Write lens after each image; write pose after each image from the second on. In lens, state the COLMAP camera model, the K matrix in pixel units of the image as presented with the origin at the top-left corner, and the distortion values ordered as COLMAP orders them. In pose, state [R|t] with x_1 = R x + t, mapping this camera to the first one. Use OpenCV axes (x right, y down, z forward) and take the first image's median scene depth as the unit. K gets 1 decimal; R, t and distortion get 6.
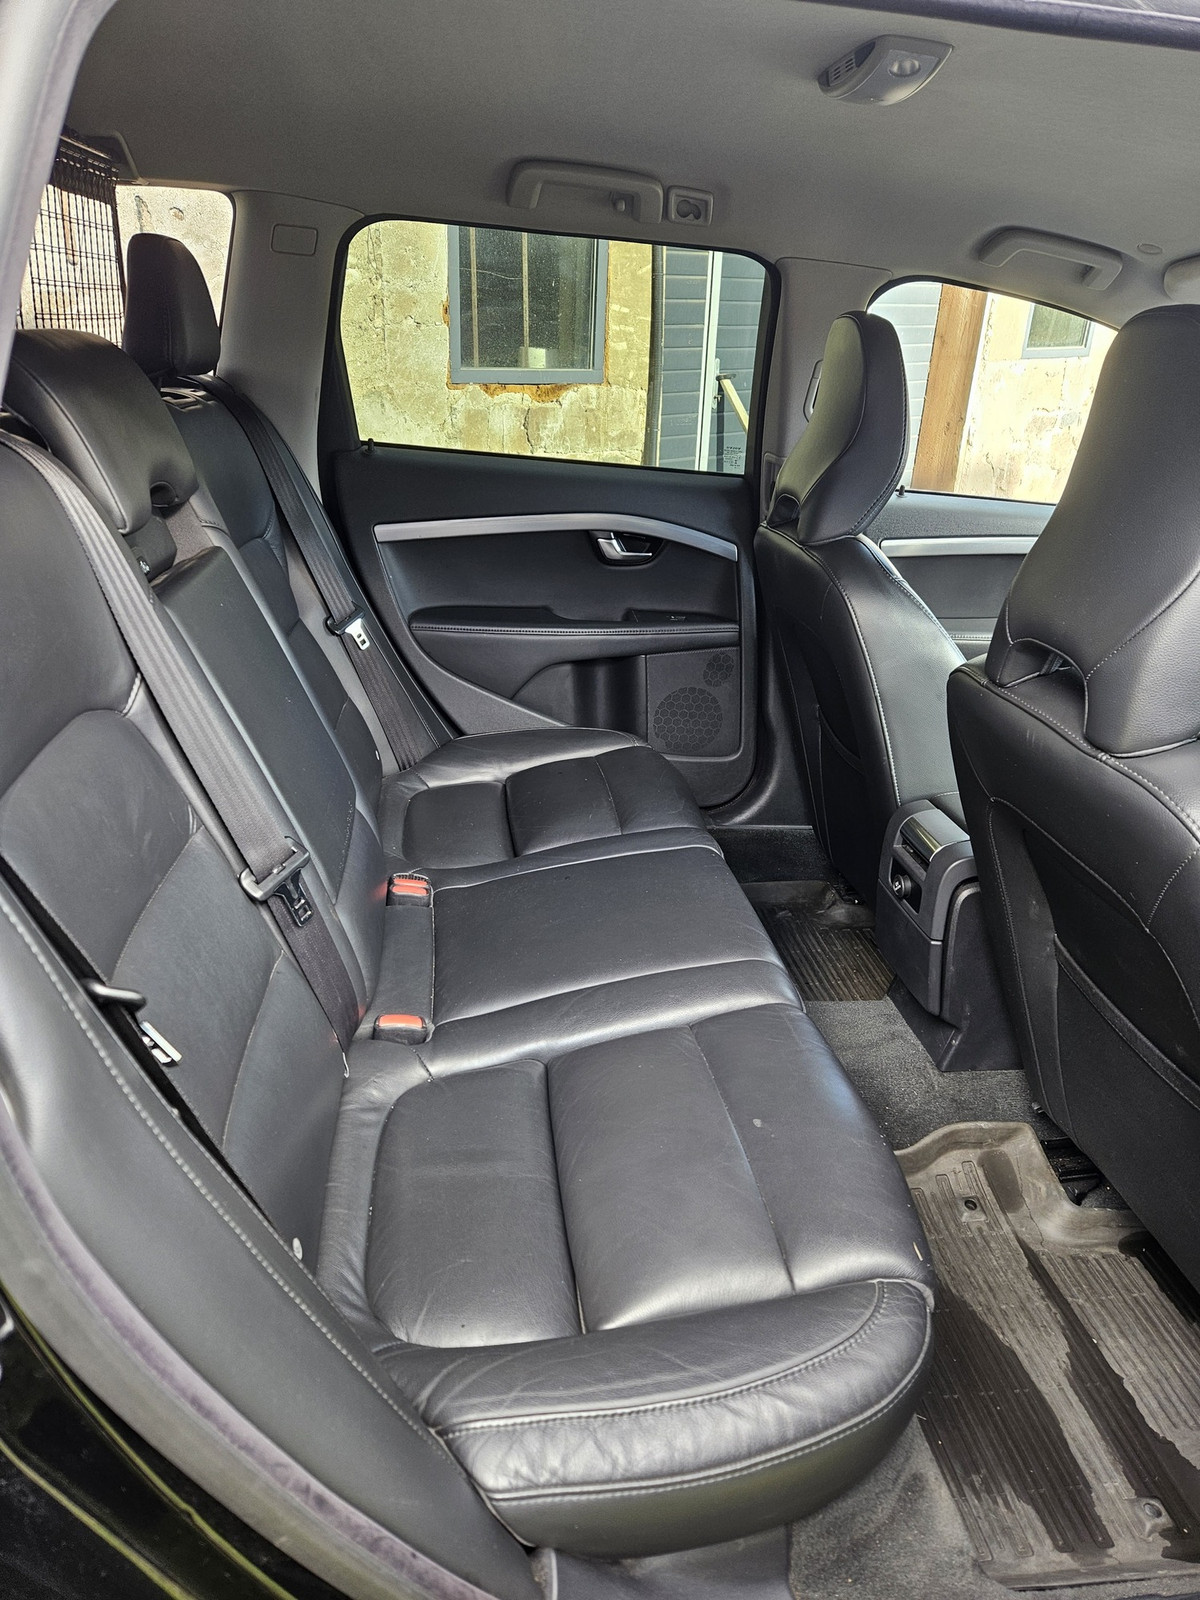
lens RADIAL K [[1076.1, 0, 601.9], [0, 1076.1, 872.0], [0, 0, 1]] dist [0.090117, -0.078922]
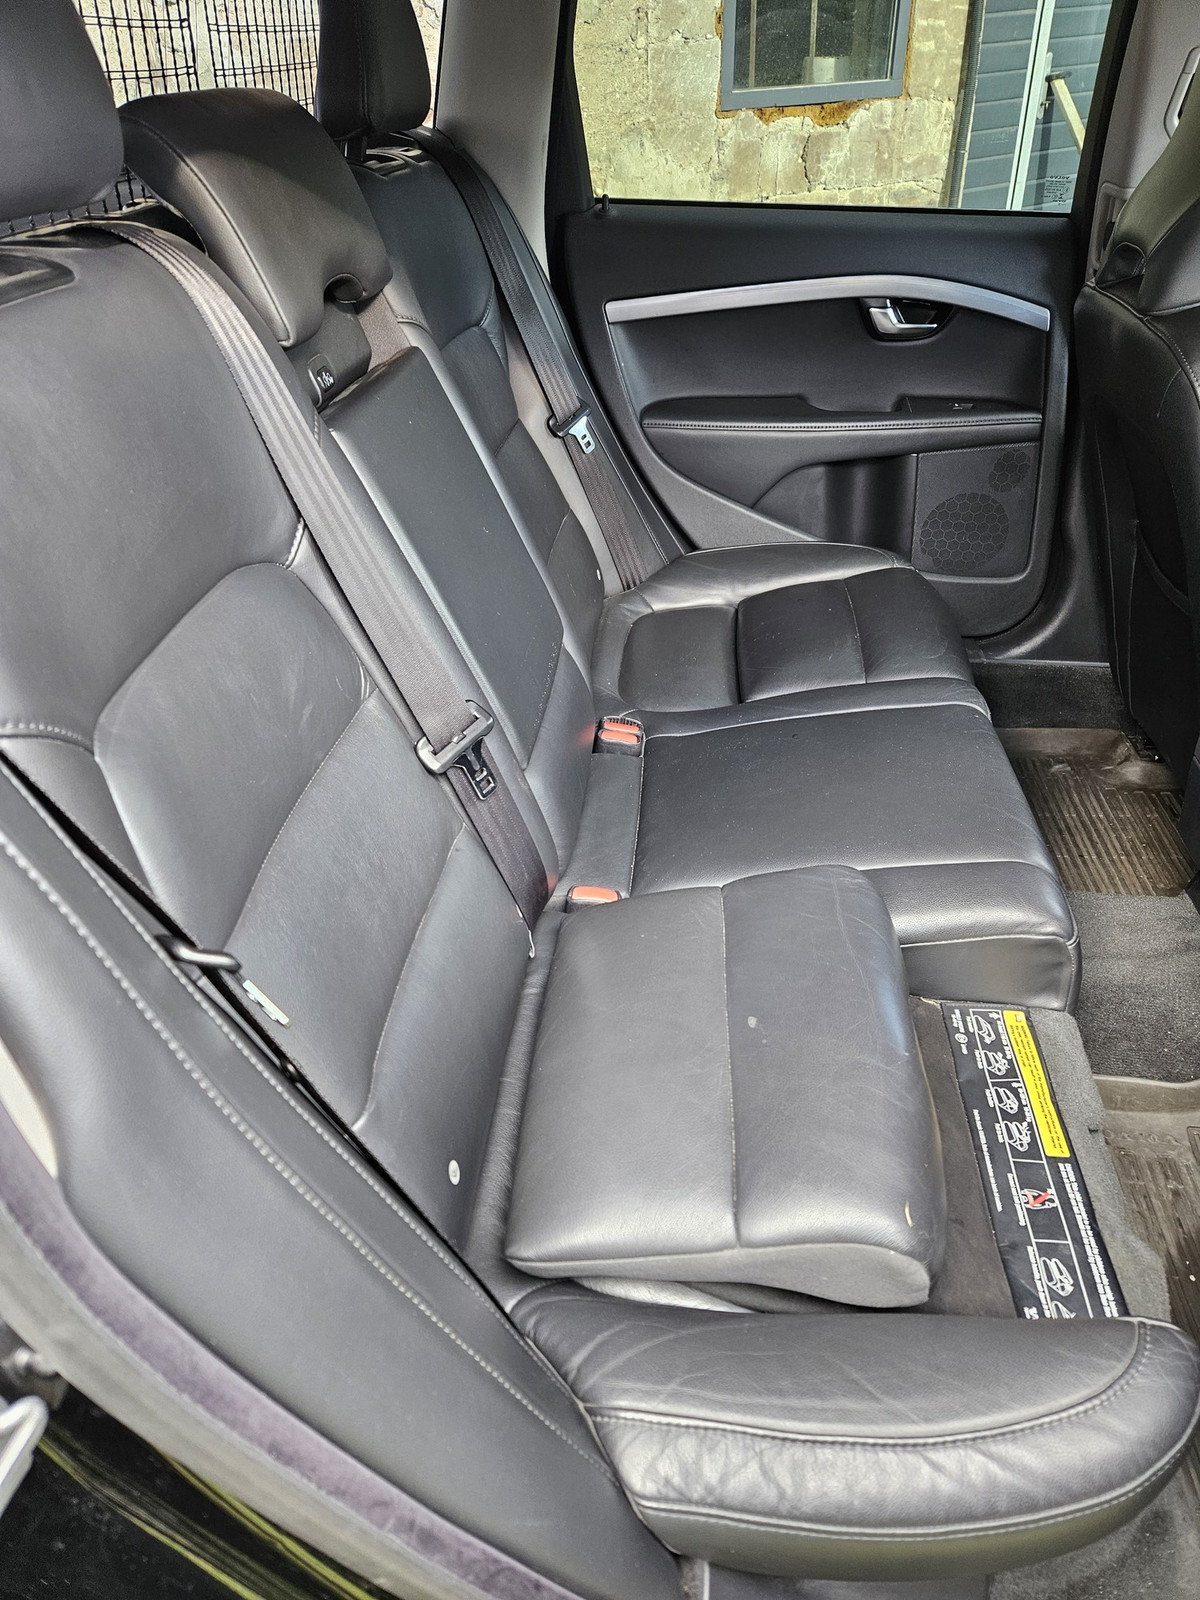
lens RADIAL K [[1072.9, 0, 597.6], [0, 1072.9, 831.9], [0, 0, 1]] dist [0.080704, -0.066330]
pose [[0.971747, 0.075080, -0.223766, 0.013256], [-0.037486, 0.985117, 0.167749, -0.058390], [0.233030, -0.154621, 0.960098, 0.119612]]
